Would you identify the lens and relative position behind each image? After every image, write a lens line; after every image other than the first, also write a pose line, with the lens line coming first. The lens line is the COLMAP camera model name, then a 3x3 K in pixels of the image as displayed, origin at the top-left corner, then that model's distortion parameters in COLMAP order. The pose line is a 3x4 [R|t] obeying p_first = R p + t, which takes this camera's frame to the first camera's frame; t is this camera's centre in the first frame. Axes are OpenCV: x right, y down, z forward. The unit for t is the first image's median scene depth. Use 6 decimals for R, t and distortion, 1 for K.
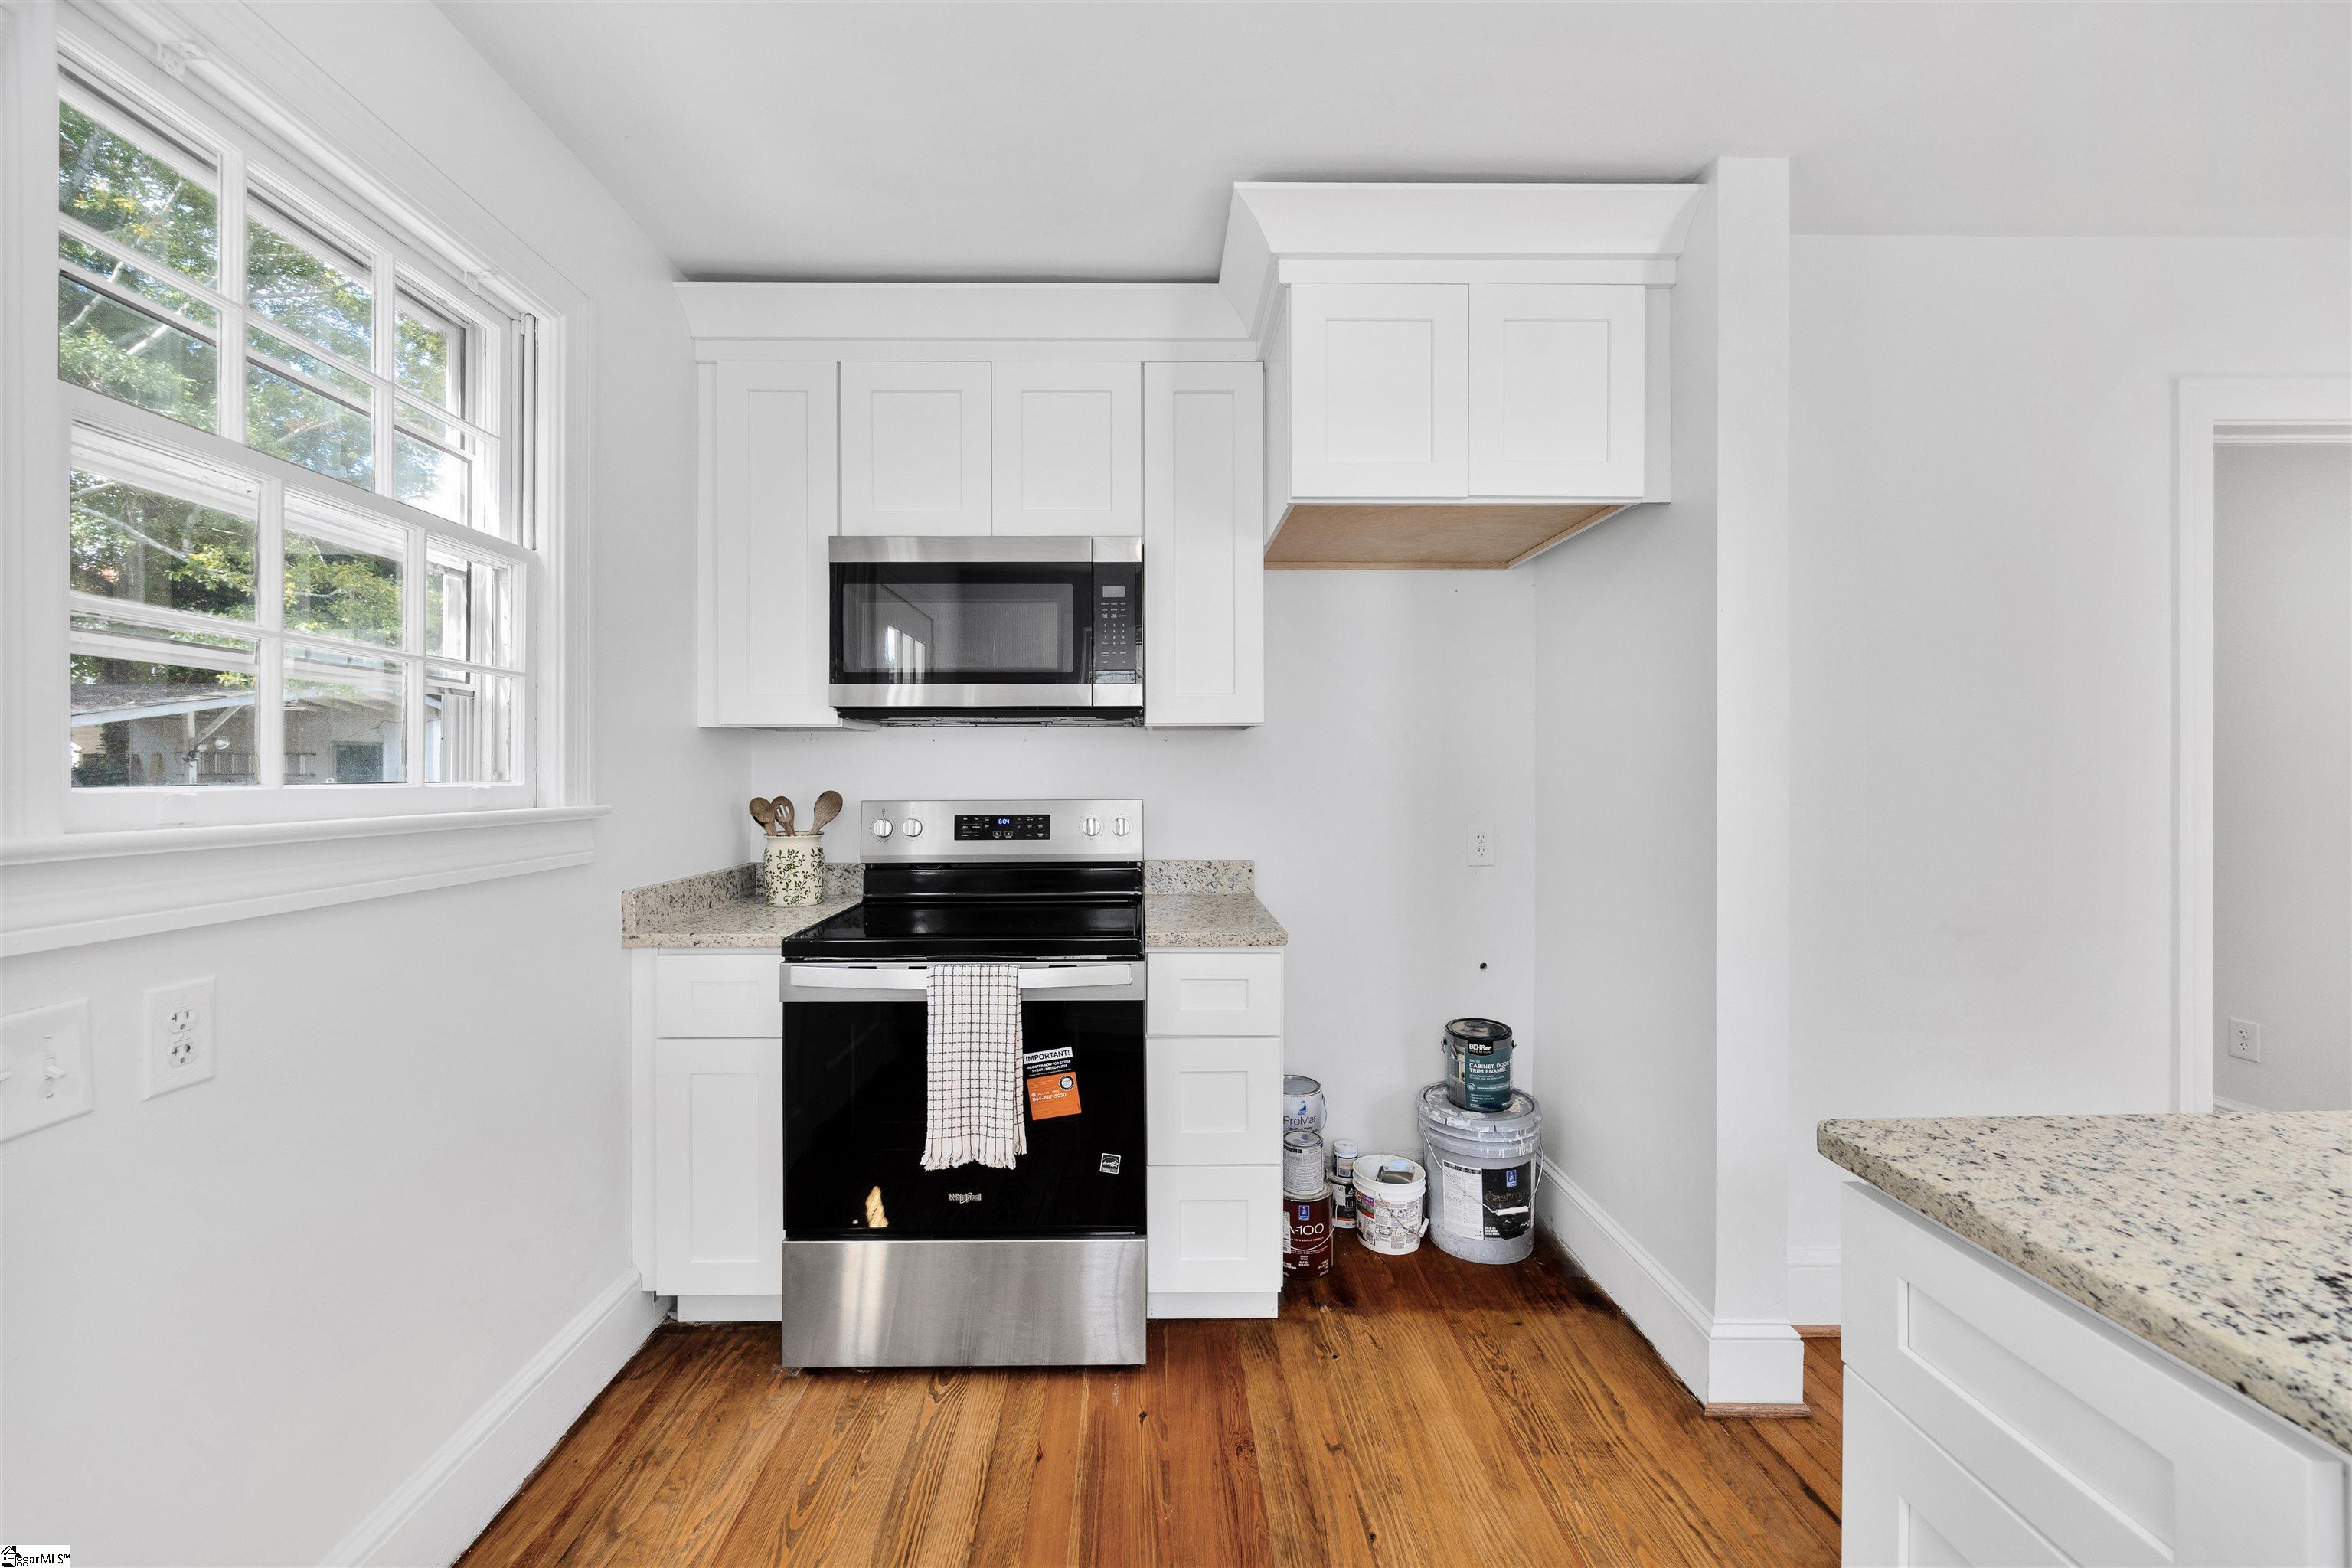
lens RADIAL K [[898.6, 0, 1167.8], [0, 898.6, 770.6], [0, 0, 1]] dist [-0.002911, -0.000024]
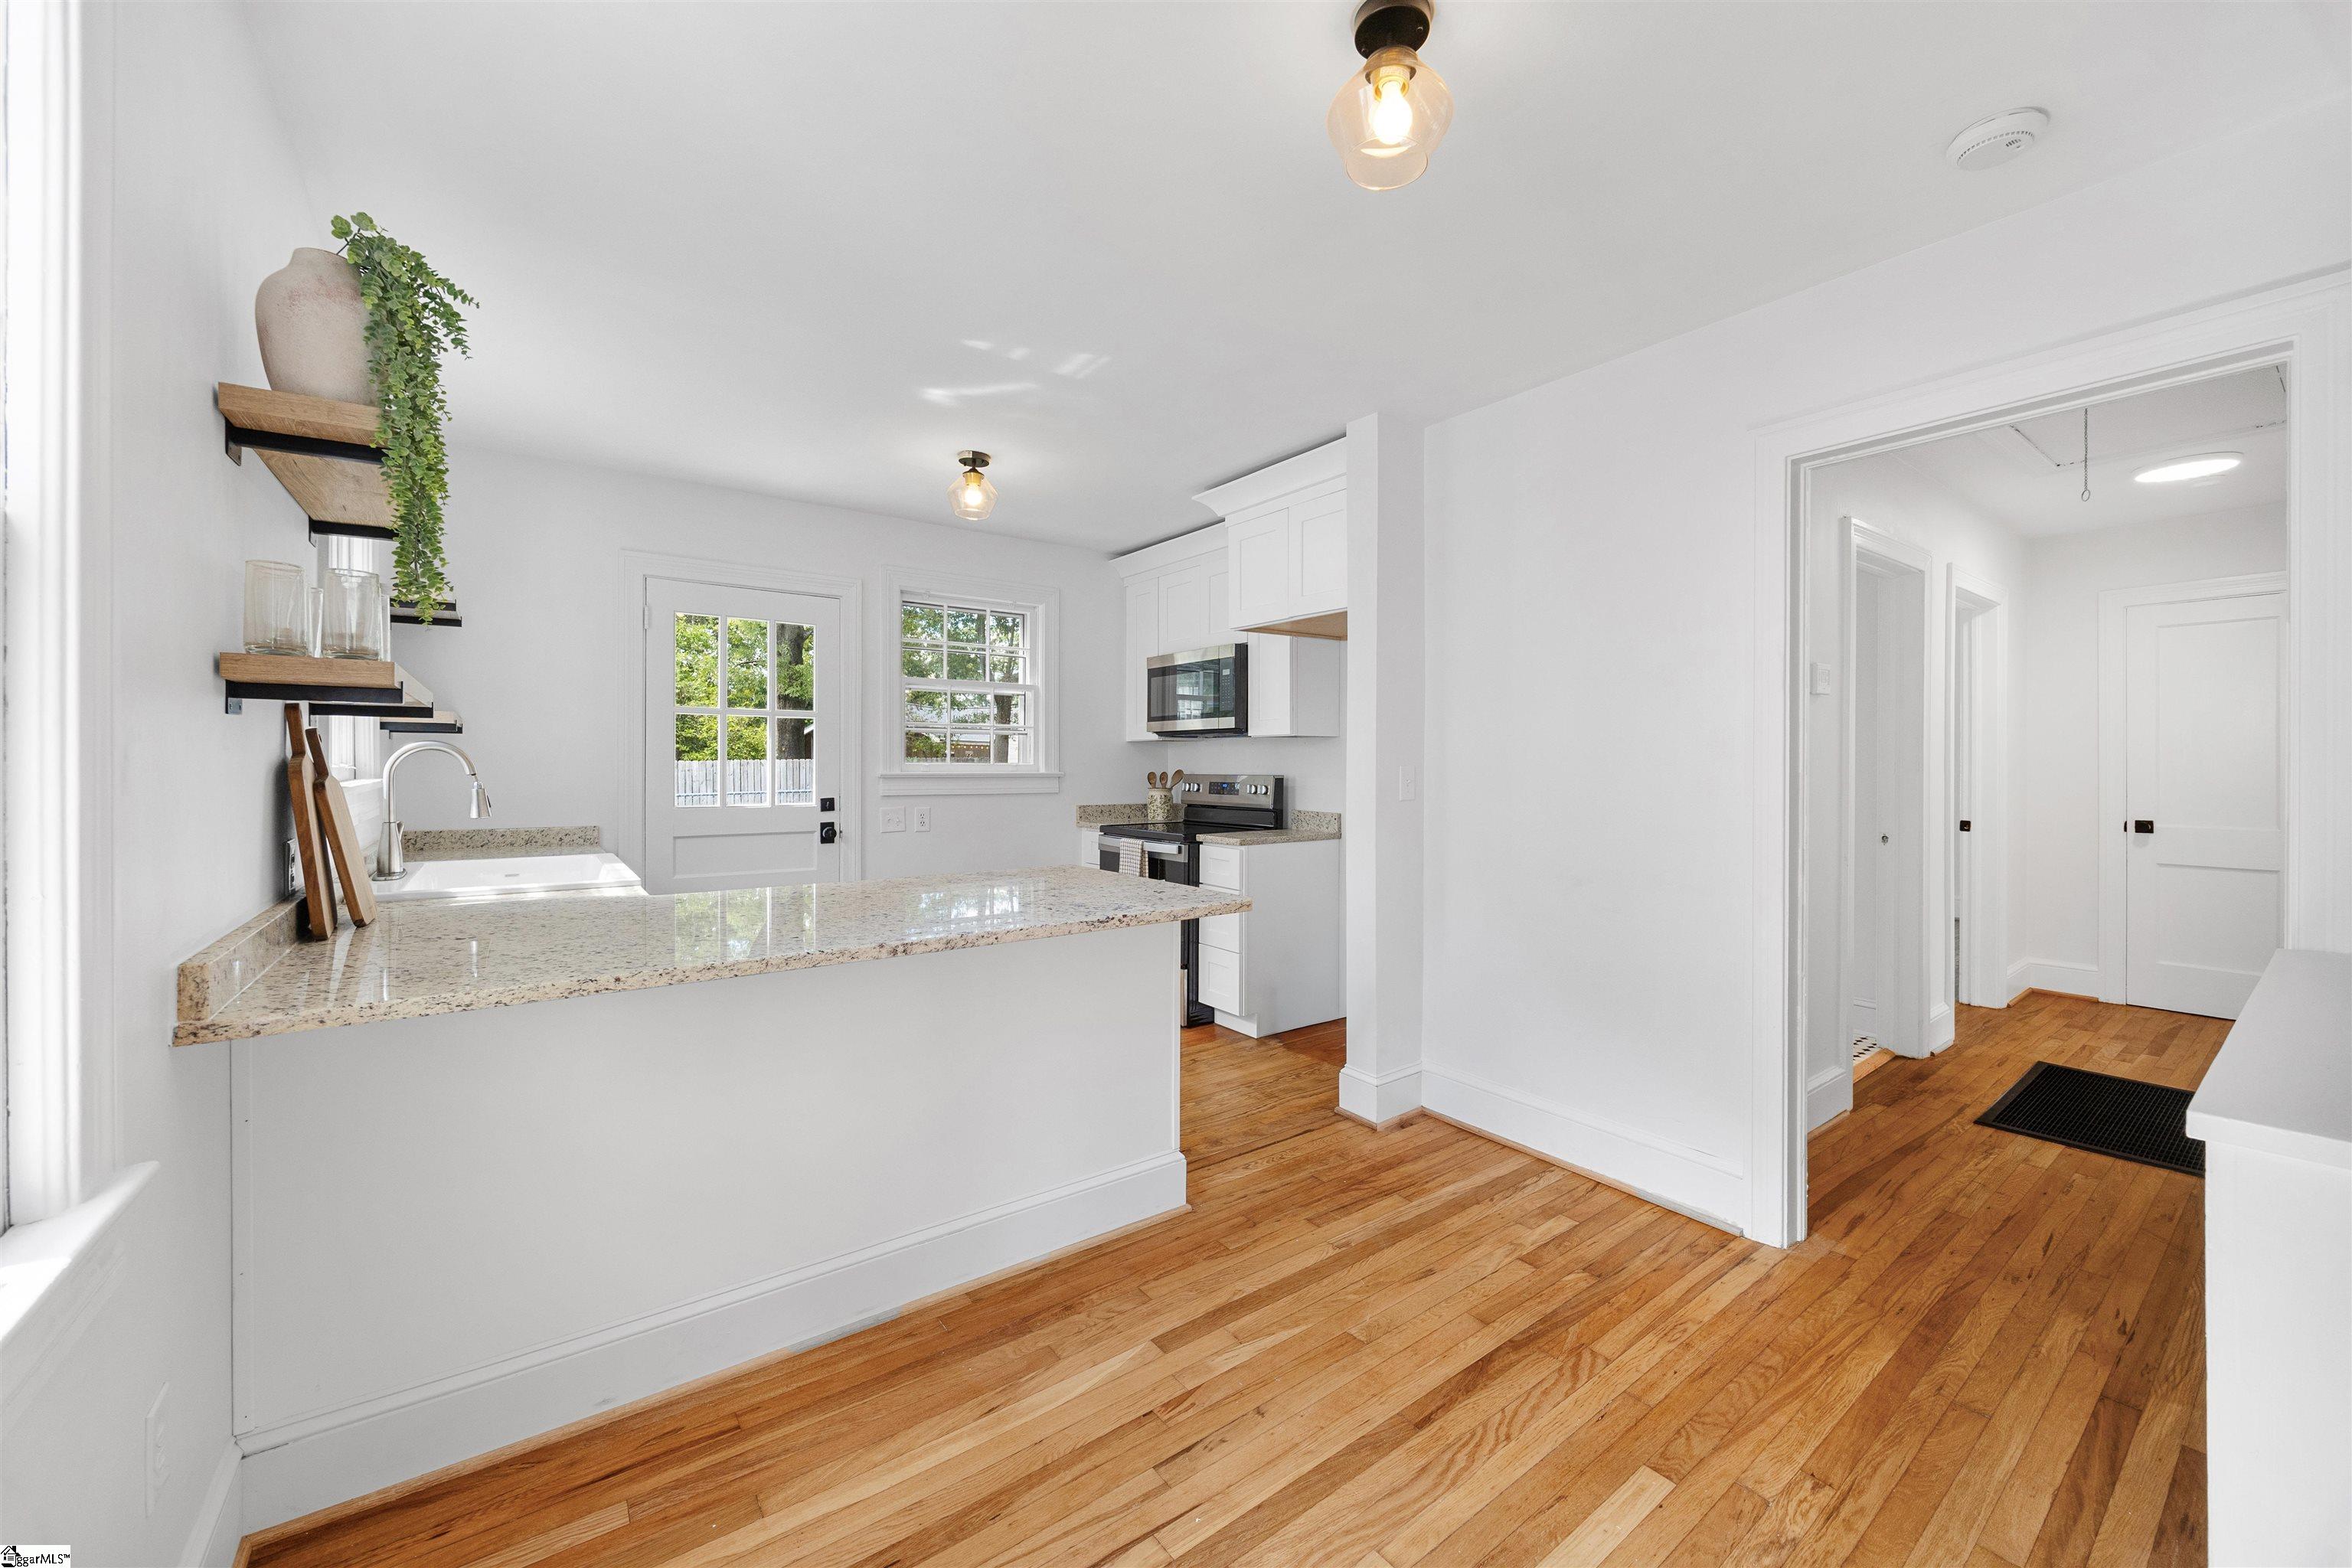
lens RADIAL K [[898.6, 0, 1184.6], [0, 898.6, 770.8], [0, 0, 1]] dist [-0.002911, -0.000024]
pose [[0.588130, 0.013660, -0.808651, 1.579226], [-0.006938, 0.999906, 0.011844, -0.000673], [0.808737, -0.001355, 0.588169, -0.278861]]
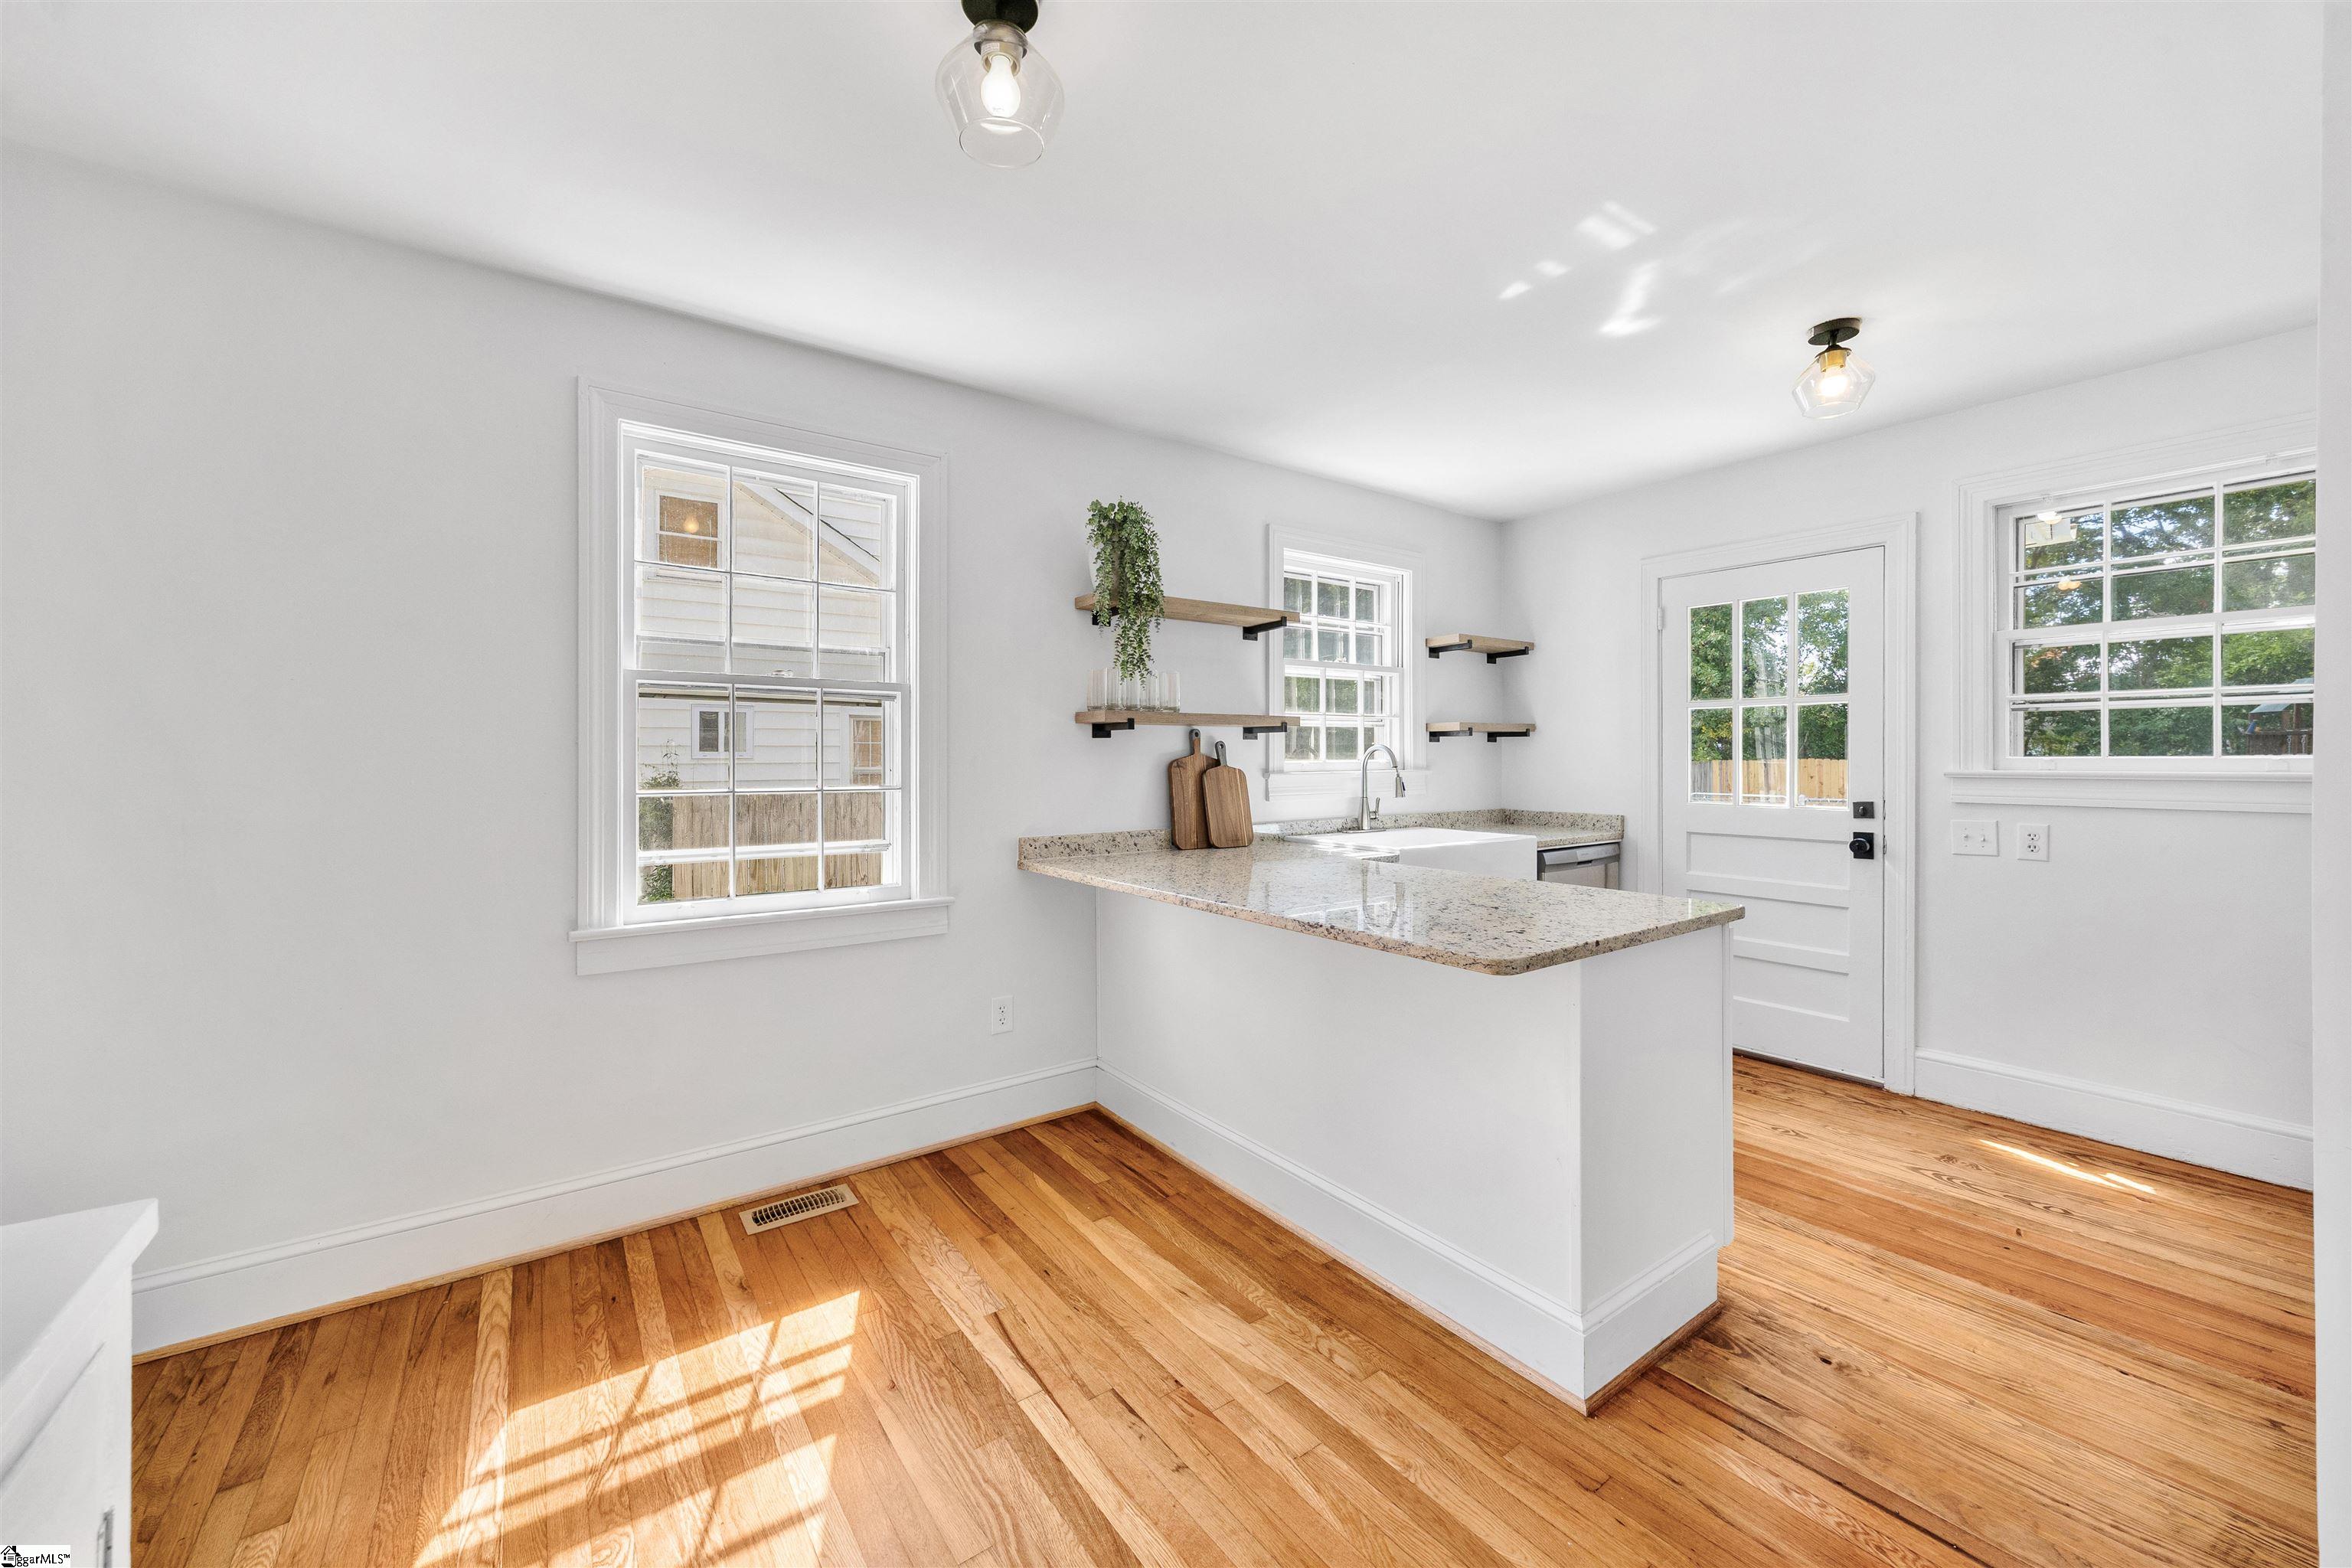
lens RADIAL K [[898.6, 0, 1176.5], [0, 898.6, 762.9], [0, 0, 1]] dist [-0.002911, -0.000024]
pose [[-0.820311, 0.010500, -0.571821, 1.387061], [0.008585, 0.999945, 0.006045, 0.001122], [0.571853, 0.000050, -0.820356, 0.883618]]
